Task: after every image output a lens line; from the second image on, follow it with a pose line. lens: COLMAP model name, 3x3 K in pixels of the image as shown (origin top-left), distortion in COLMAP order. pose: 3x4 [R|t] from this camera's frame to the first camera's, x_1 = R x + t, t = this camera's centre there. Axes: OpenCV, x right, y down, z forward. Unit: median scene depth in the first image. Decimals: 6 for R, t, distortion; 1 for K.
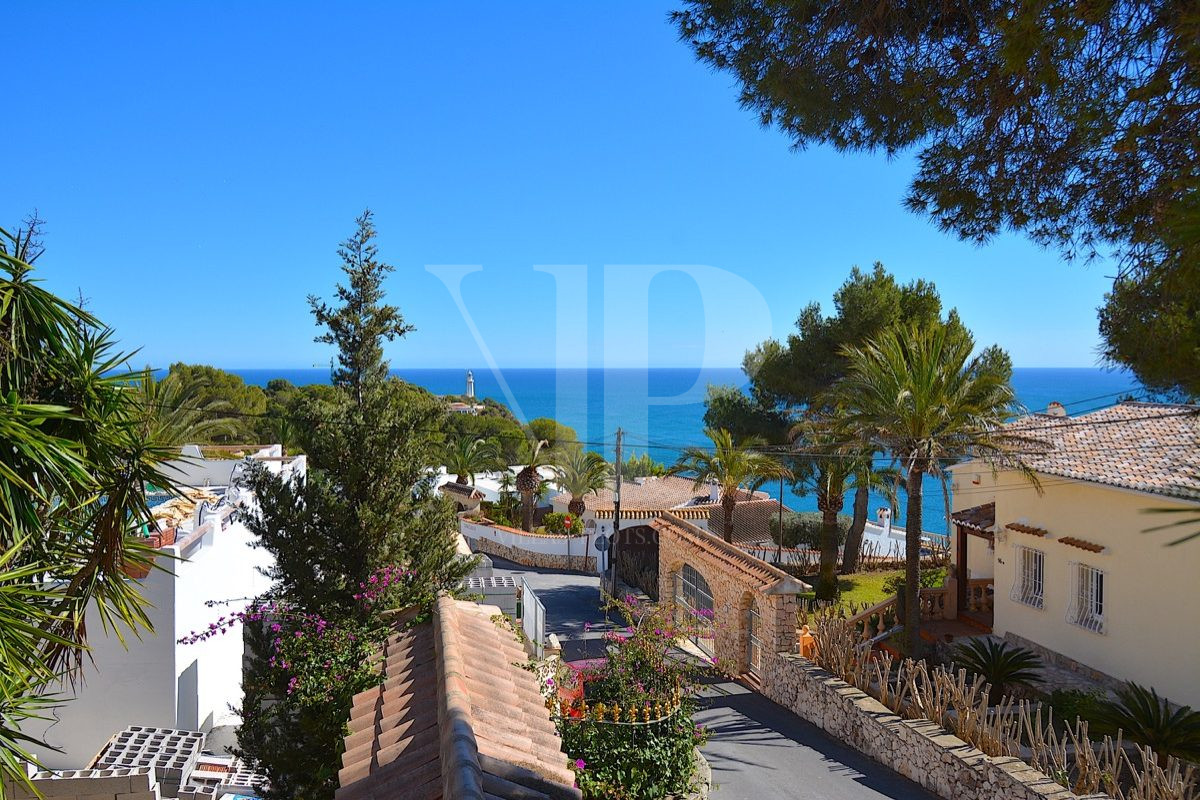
lens RADIAL K [[996.7, 0, 600.0], [0, 996.7, 400.0], [0, 0, 1]] dist [0.005754, 0.007238]
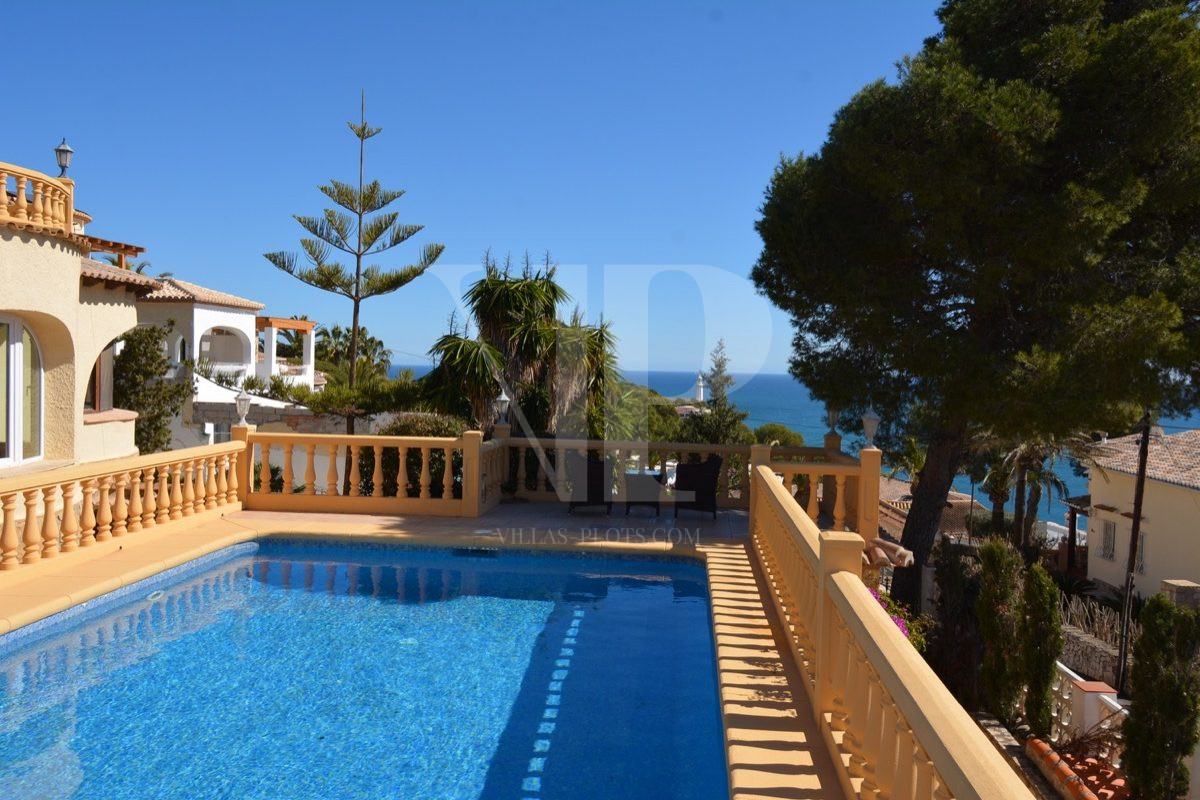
lens RADIAL K [[974.2, 0, 600.0], [0, 974.2, 400.0], [0, 0, 1]] dist [0.039538, -0.077723]
pose [[0.972888, 0.034615, -0.228670, 0.018888], [-0.035484, 0.999370, 0.000312, -0.005935], [0.228537, 0.007810, 0.973504, -0.610332]]
